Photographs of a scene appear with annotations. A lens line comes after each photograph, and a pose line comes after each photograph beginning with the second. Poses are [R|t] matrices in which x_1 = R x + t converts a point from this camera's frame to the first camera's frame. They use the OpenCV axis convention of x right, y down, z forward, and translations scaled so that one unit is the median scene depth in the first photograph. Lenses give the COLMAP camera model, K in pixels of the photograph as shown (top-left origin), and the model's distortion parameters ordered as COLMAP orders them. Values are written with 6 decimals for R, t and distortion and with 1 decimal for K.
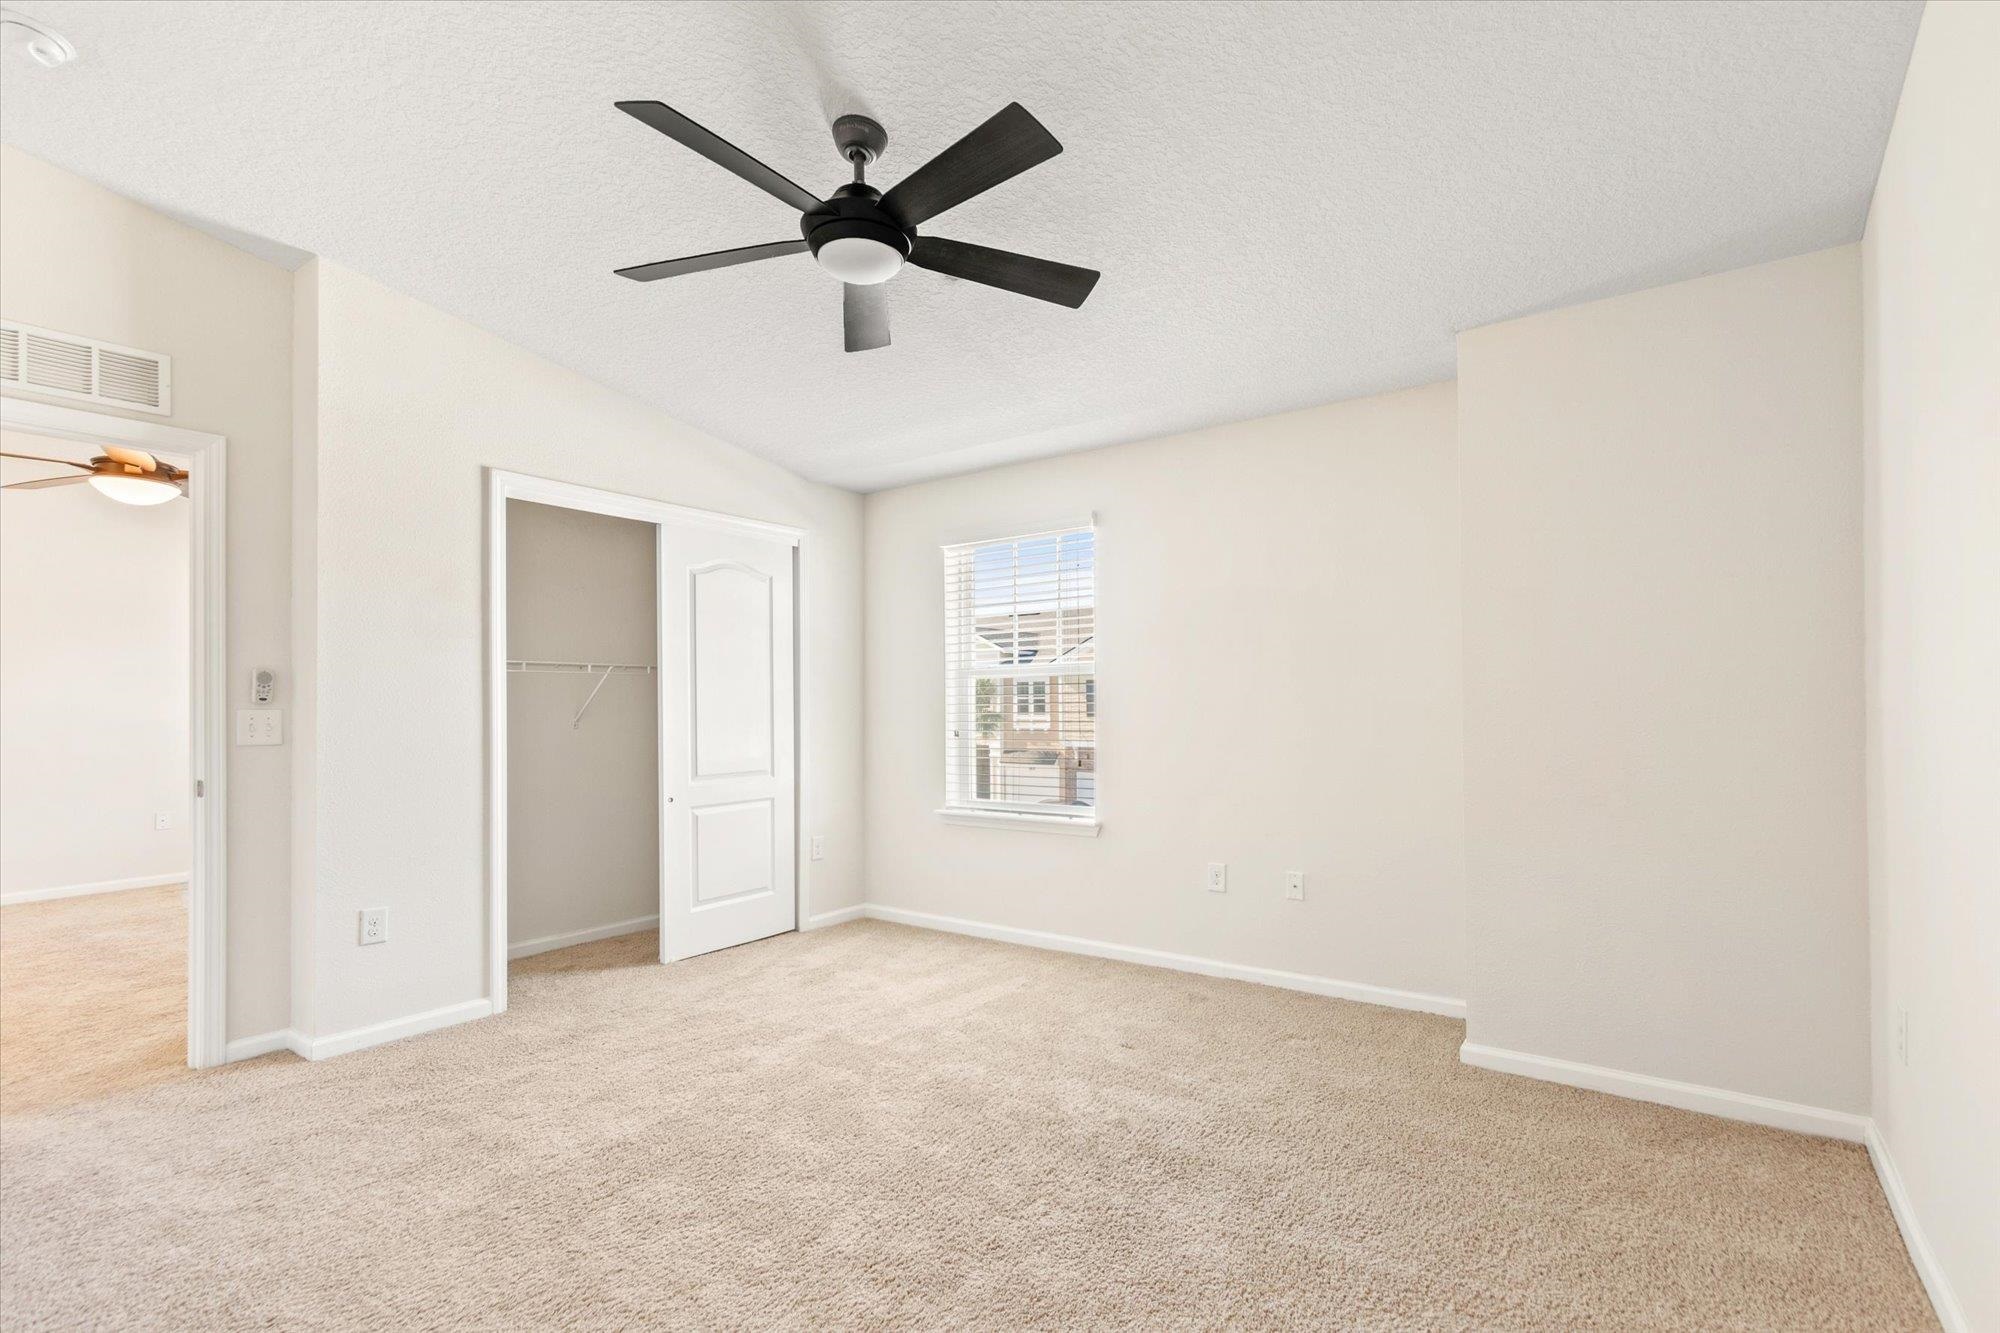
lens RADIAL K [[922.6, 0, 988.9], [0, 922.6, 682.5], [0, 0, 1]] dist [0.000794, -0.000947]
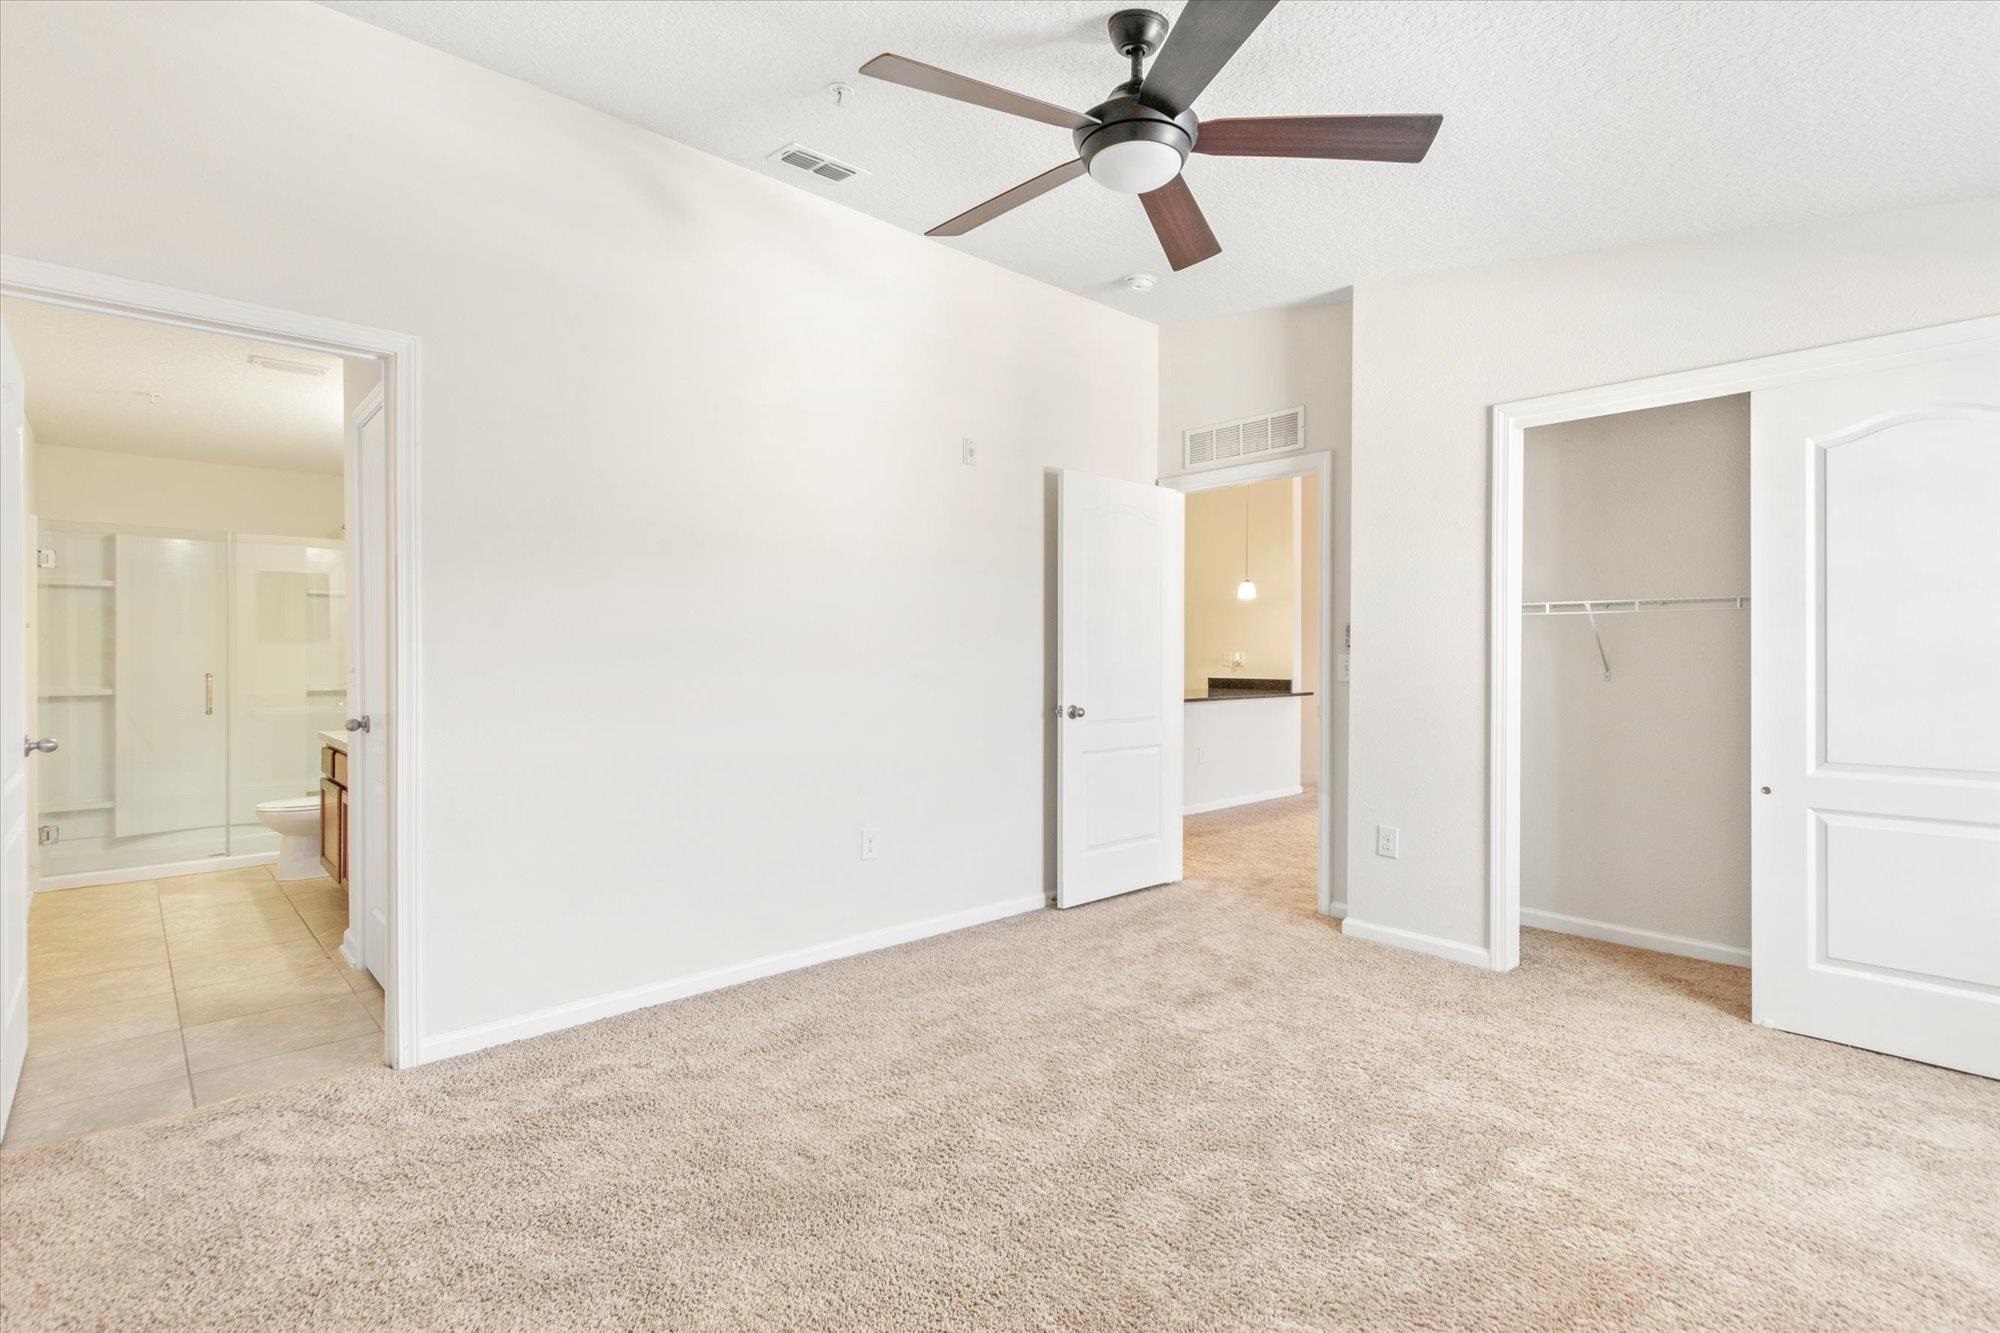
lens RADIAL K [[942.4, 0, 1005.1], [0, 942.4, 653.7], [0, 0, 1]] dist [0.000710, 0.000208]
pose [[-0.175814, 0.006792, -0.984400, 0.529740], [0.024082, 0.999707, 0.002597, 0.012058], [0.984129, -0.023250, -0.175926, 0.679554]]
